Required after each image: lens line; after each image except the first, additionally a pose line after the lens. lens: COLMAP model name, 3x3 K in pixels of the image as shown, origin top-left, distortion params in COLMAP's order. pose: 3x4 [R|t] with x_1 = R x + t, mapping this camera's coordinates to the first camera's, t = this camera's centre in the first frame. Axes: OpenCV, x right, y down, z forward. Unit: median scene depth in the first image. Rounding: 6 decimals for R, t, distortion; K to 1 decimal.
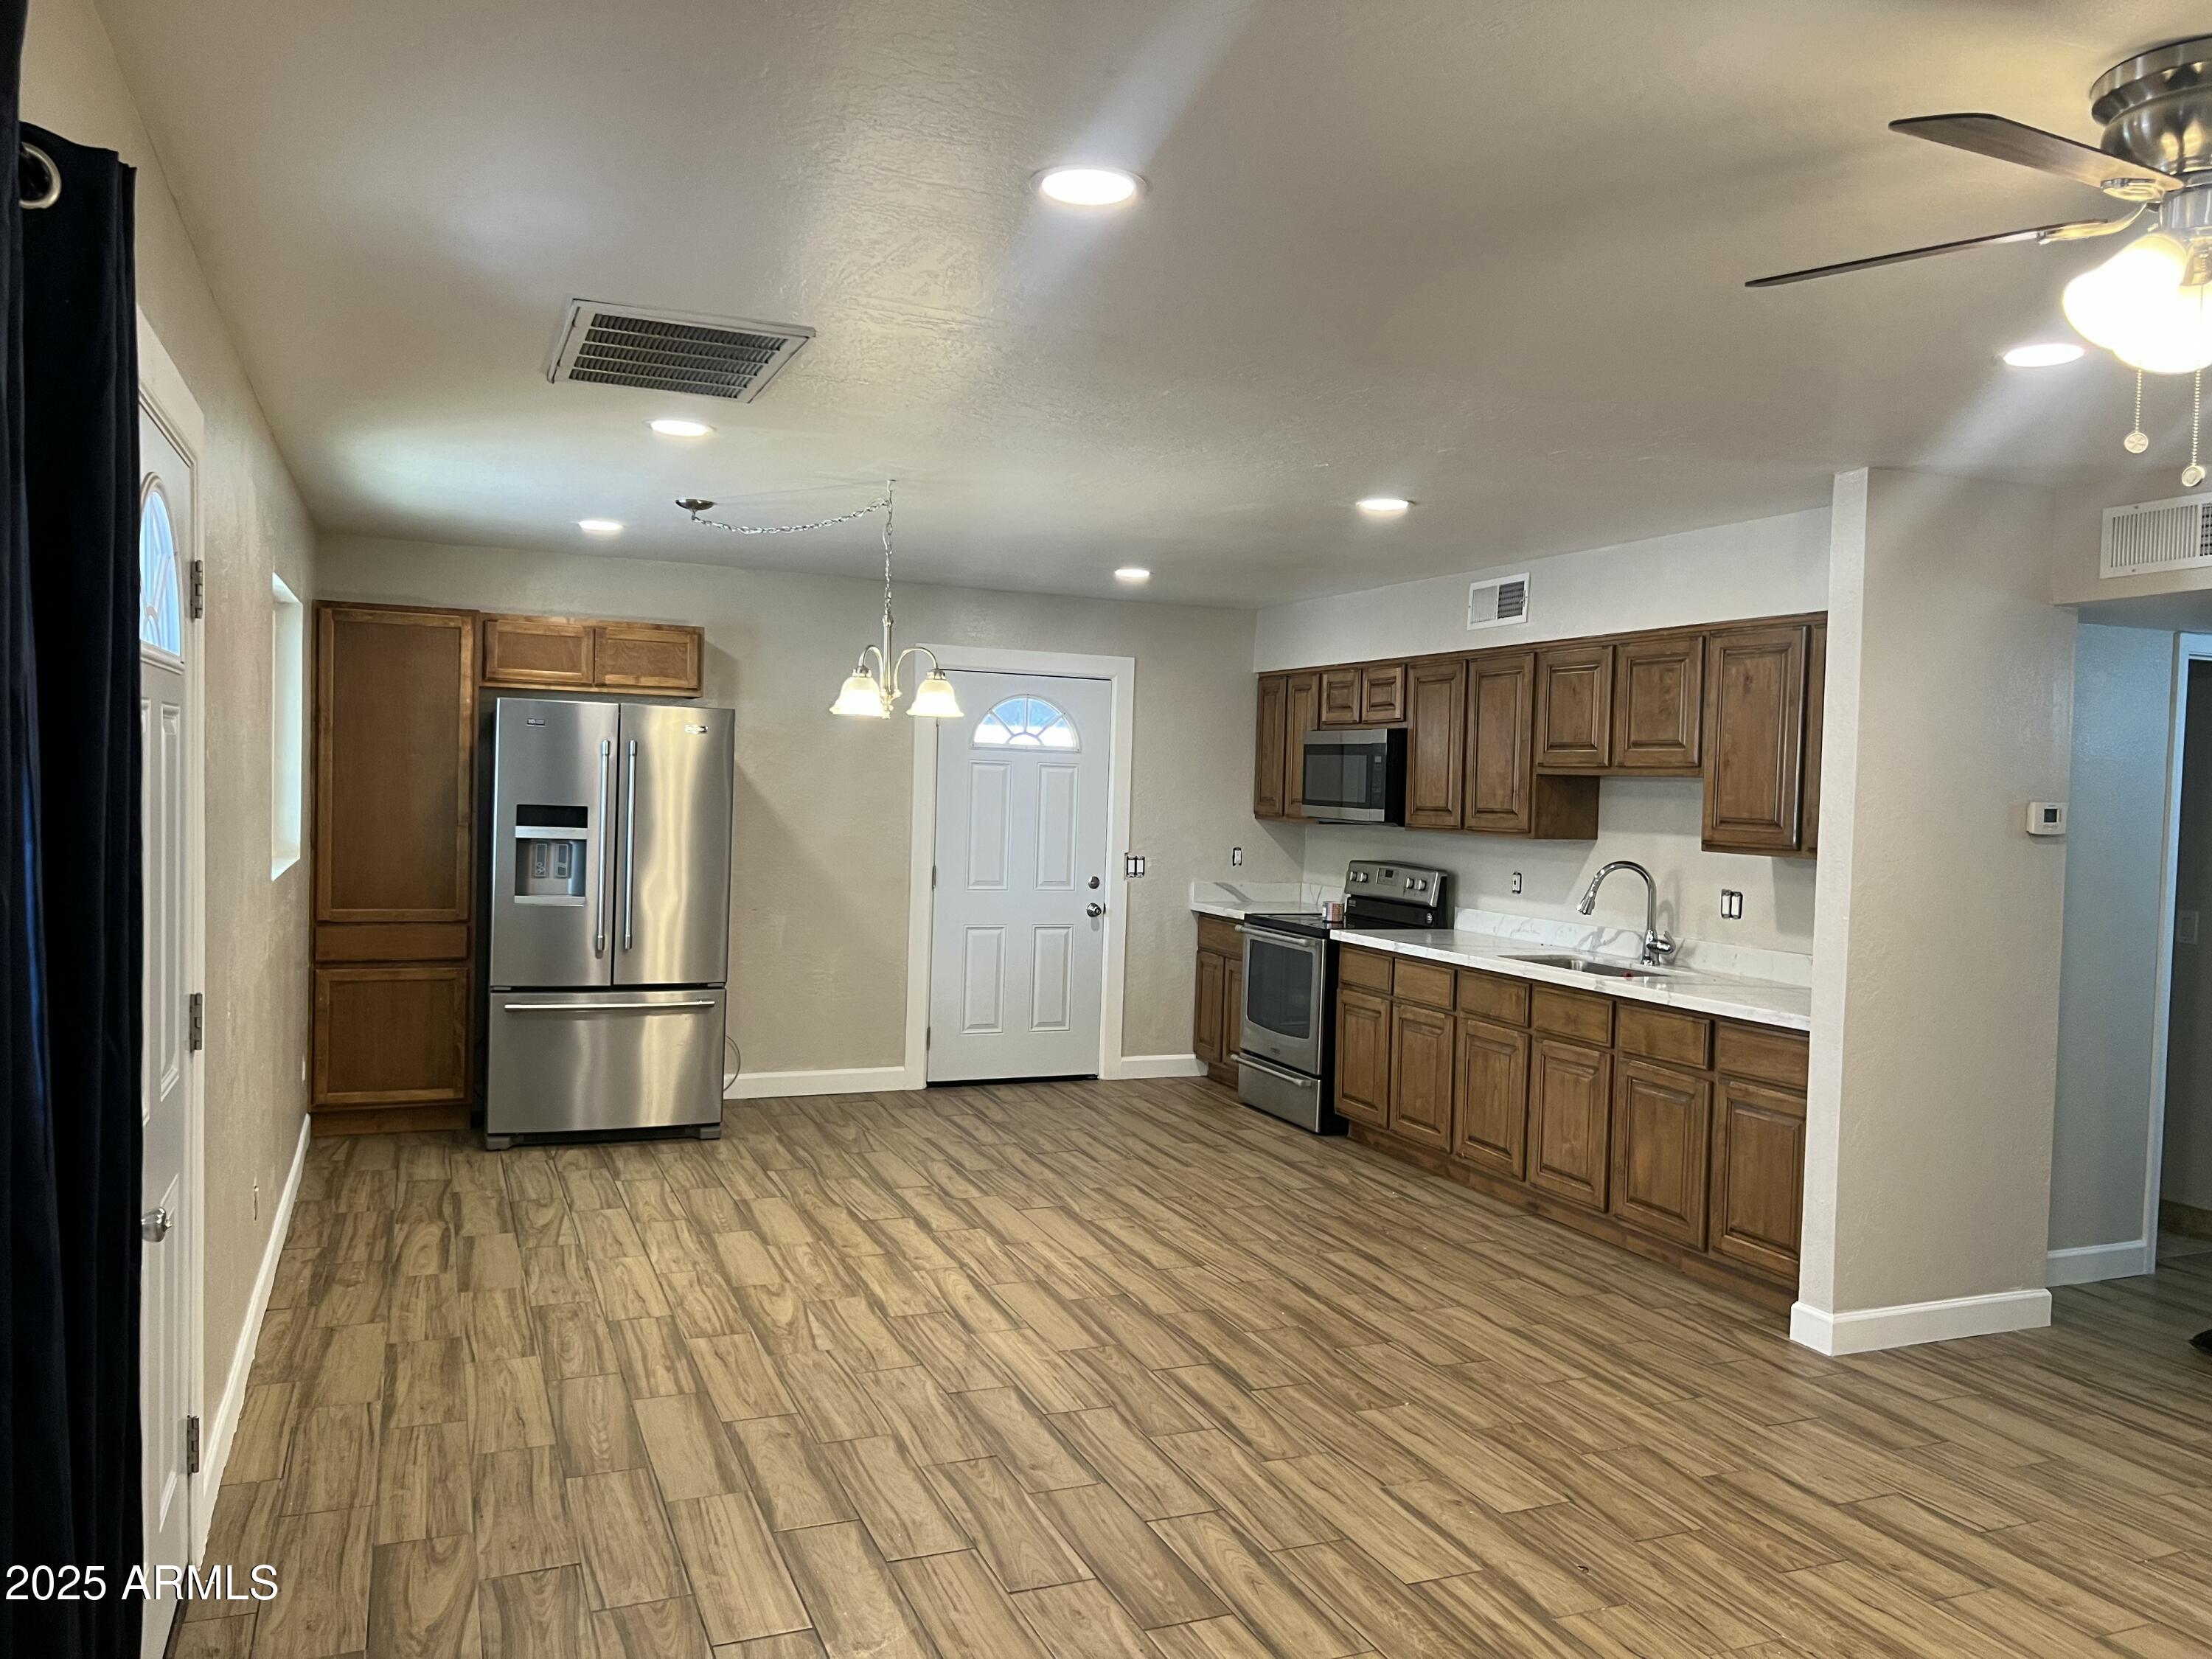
lens RADIAL K [[1666.8, 0, 1122.0], [0, 1666.8, 845.2], [0, 0, 1]] dist [0.053019, -0.062175]
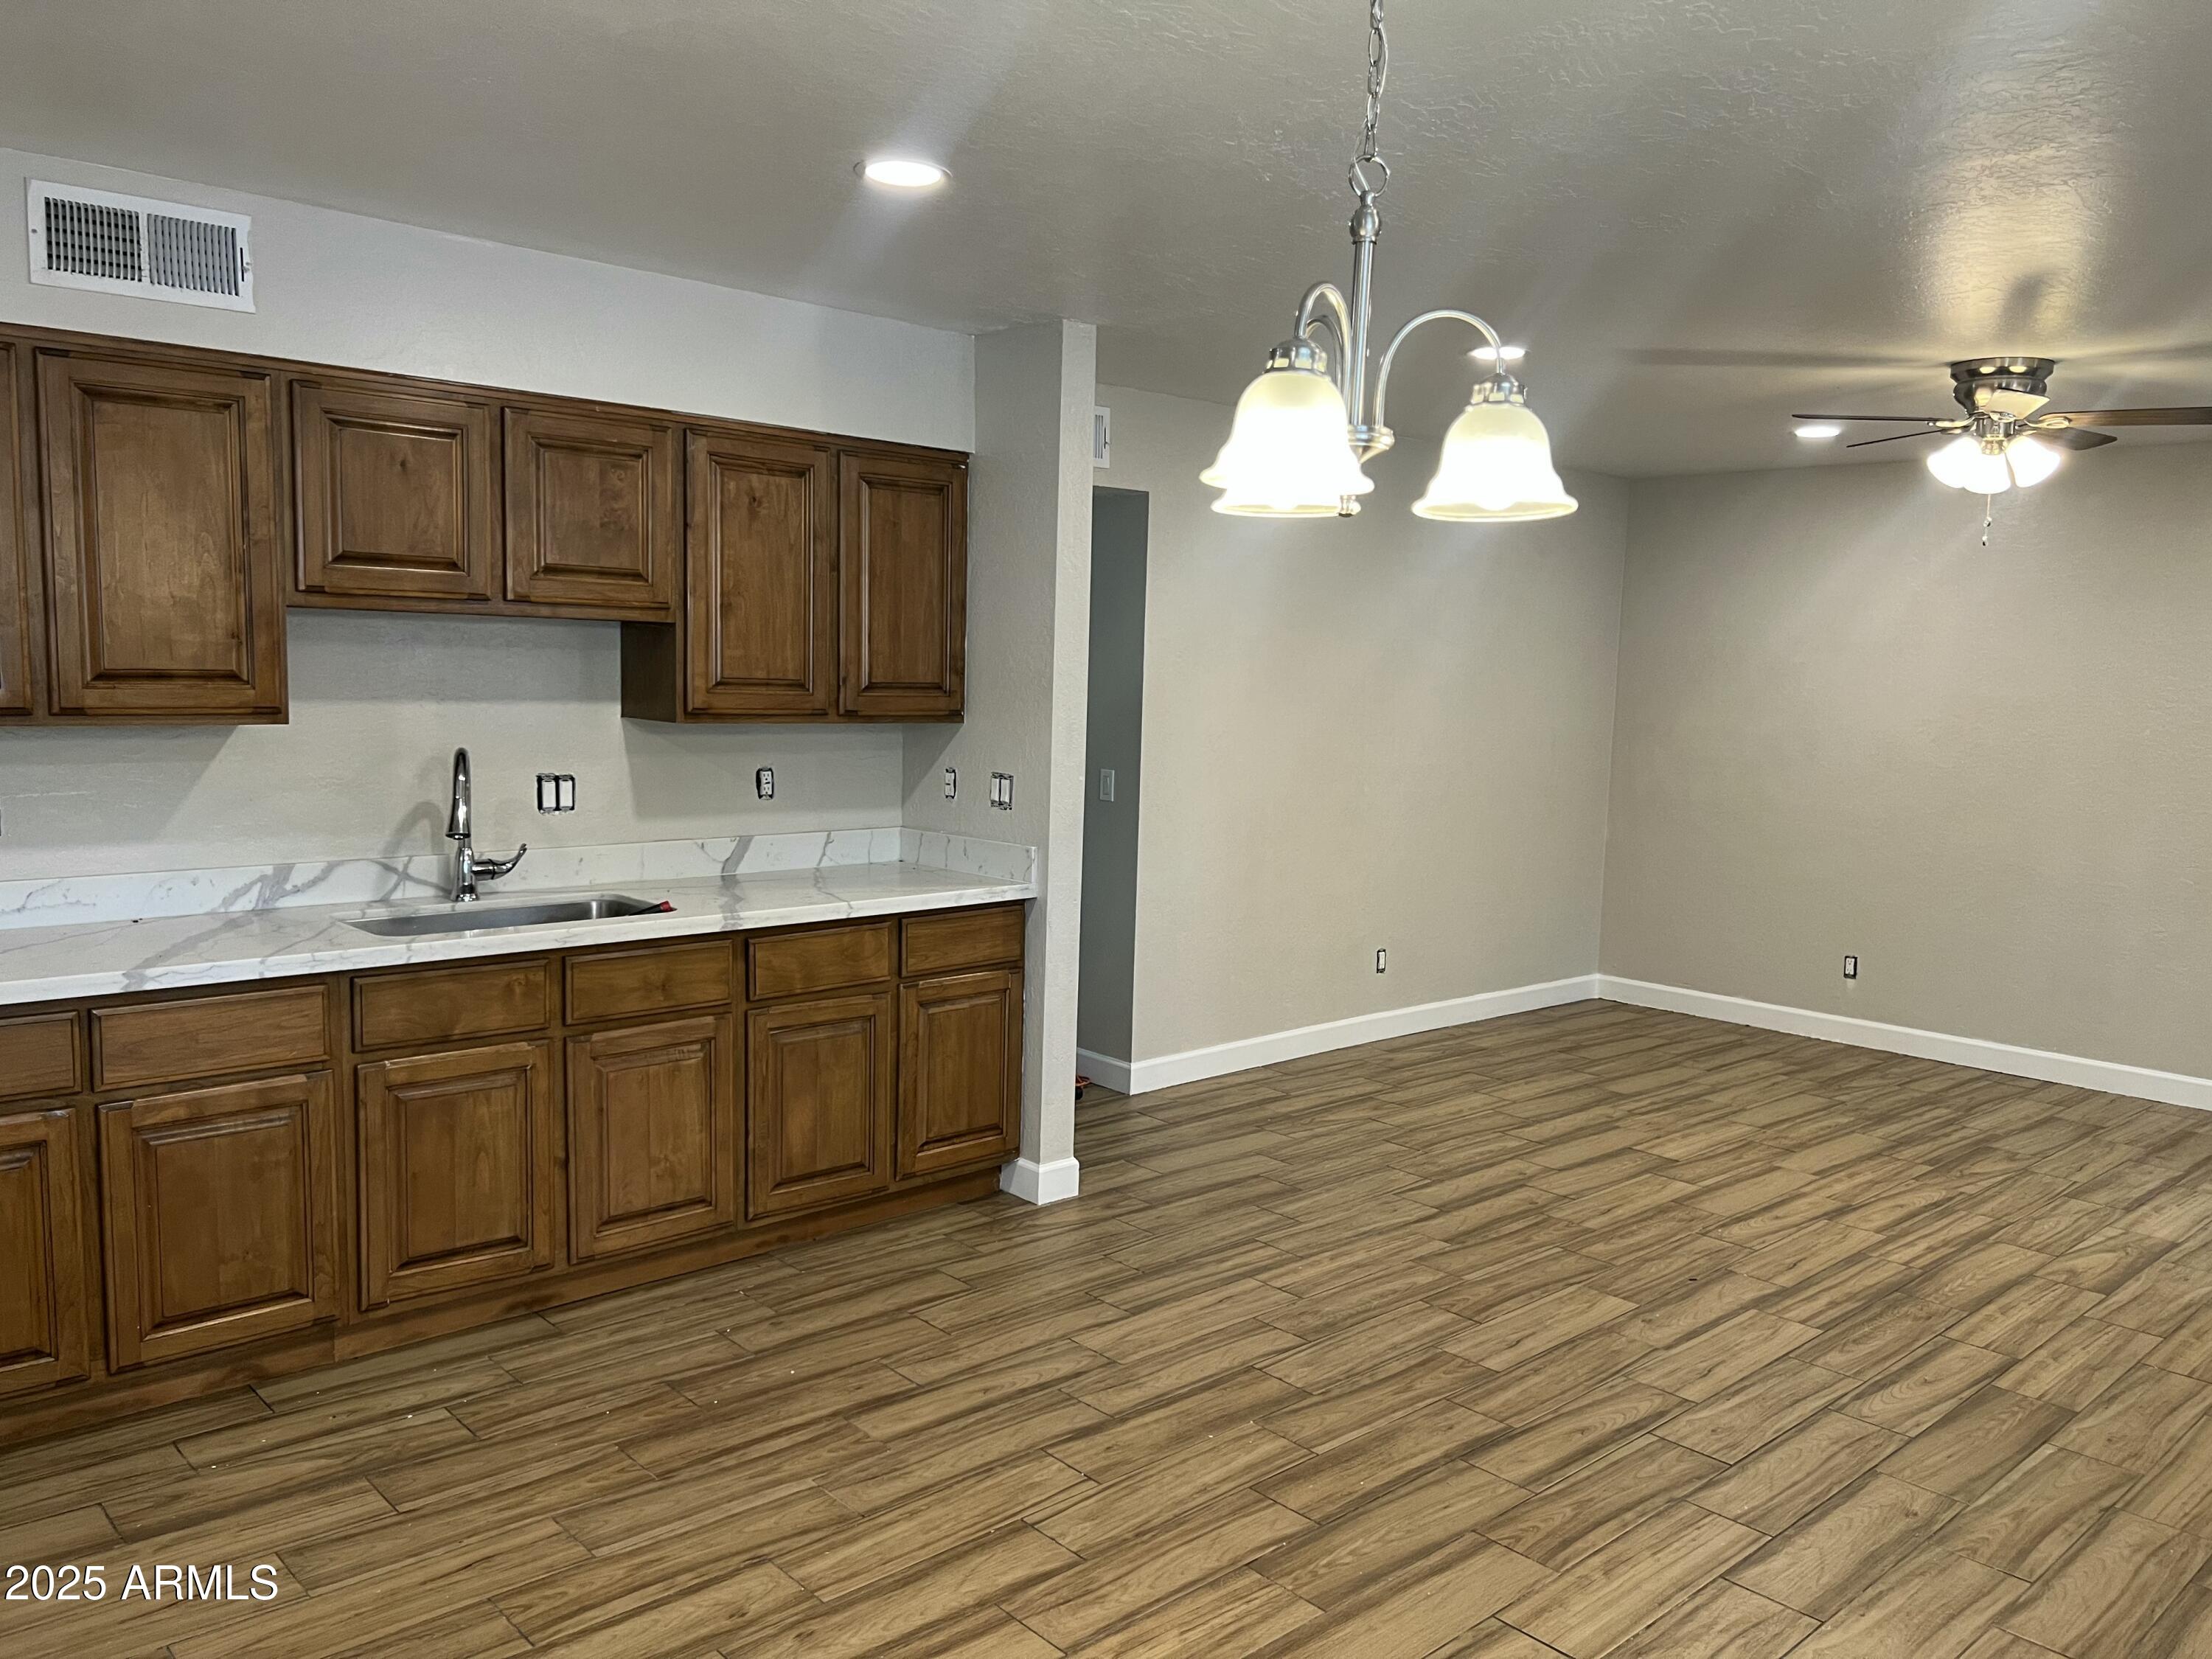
lens RADIAL K [[1666.8, 0, 1125.4], [0, 1666.8, 842.1], [0, 0, 1]] dist [0.053019, -0.062175]
pose [[-0.346391, -0.140049, 0.927577, -0.465986], [-0.002602, 0.988933, 0.148341, -0.060651], [-0.938086, 0.048970, -0.342922, 1.176120]]
